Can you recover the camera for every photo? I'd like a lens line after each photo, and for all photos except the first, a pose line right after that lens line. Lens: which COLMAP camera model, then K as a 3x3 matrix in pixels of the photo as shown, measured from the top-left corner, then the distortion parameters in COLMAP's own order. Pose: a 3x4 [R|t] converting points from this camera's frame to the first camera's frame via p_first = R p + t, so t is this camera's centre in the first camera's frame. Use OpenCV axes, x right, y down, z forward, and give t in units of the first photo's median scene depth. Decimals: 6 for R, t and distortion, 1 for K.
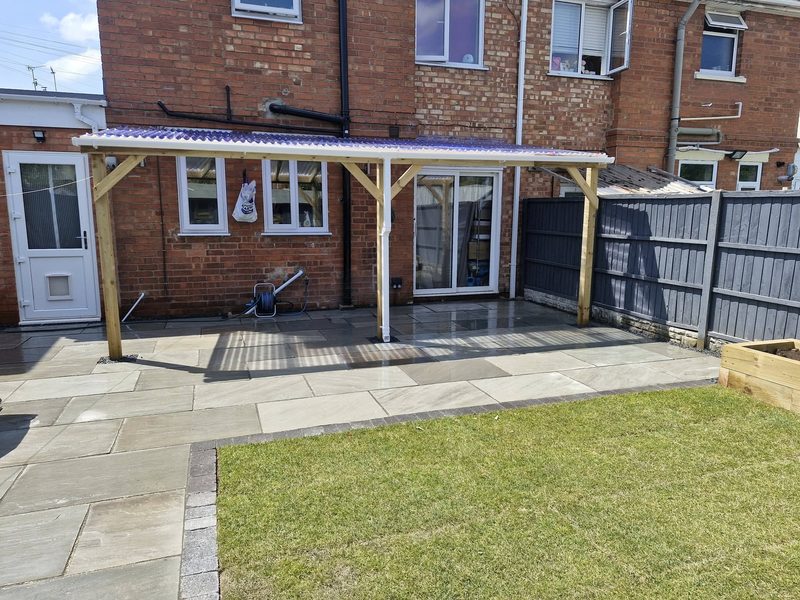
lens RADIAL K [[554.2, 0, 400.9], [0, 554.2, 301.3], [0, 0, 1]] dist [0.031068, -0.017640]
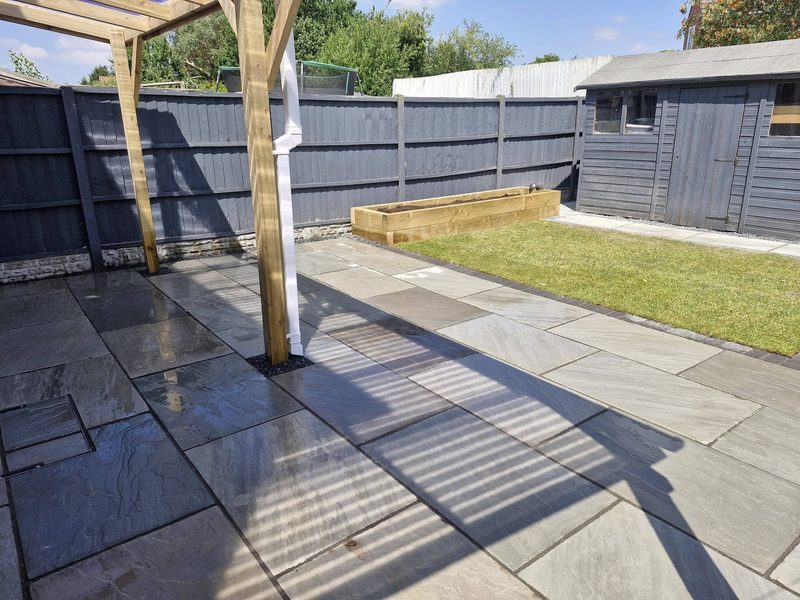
lens RADIAL K [[554.2, 0, 402.0], [0, 554.2, 306.8], [0, 0, 1]] dist [0.031068, -0.017640]
pose [[-0.322617, -0.302157, 0.897006, -0.551105], [0.162316, 0.915979, 0.366927, -0.160013], [-0.932508, 0.263976, -0.246465, 1.060748]]
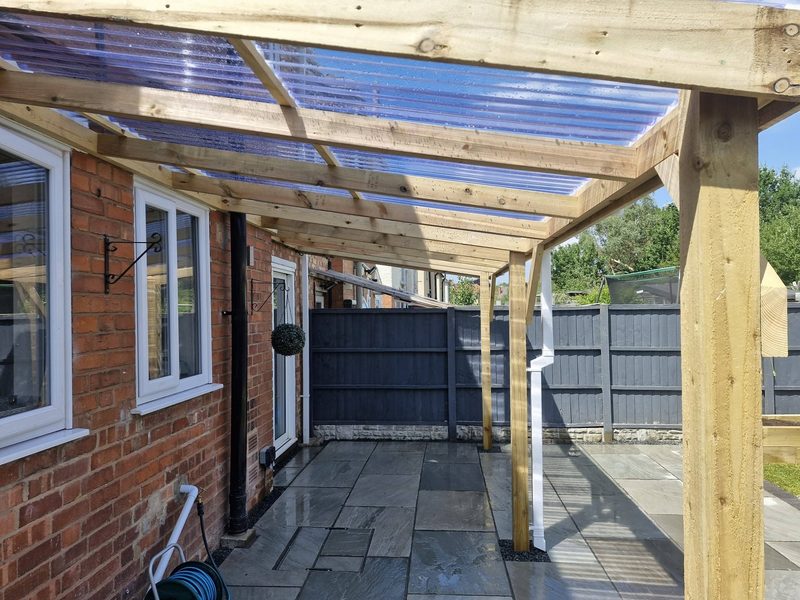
lens RADIAL K [[554.2, 0, 396.9], [0, 554.2, 301.0], [0, 0, 1]] dist [0.031068, -0.017640]
pose [[0.396800, 0.006350, 0.917883, -0.659897], [0.166214, 0.982948, -0.078655, -0.173572], [-0.902731, 0.183775, 0.388978, 0.884498]]
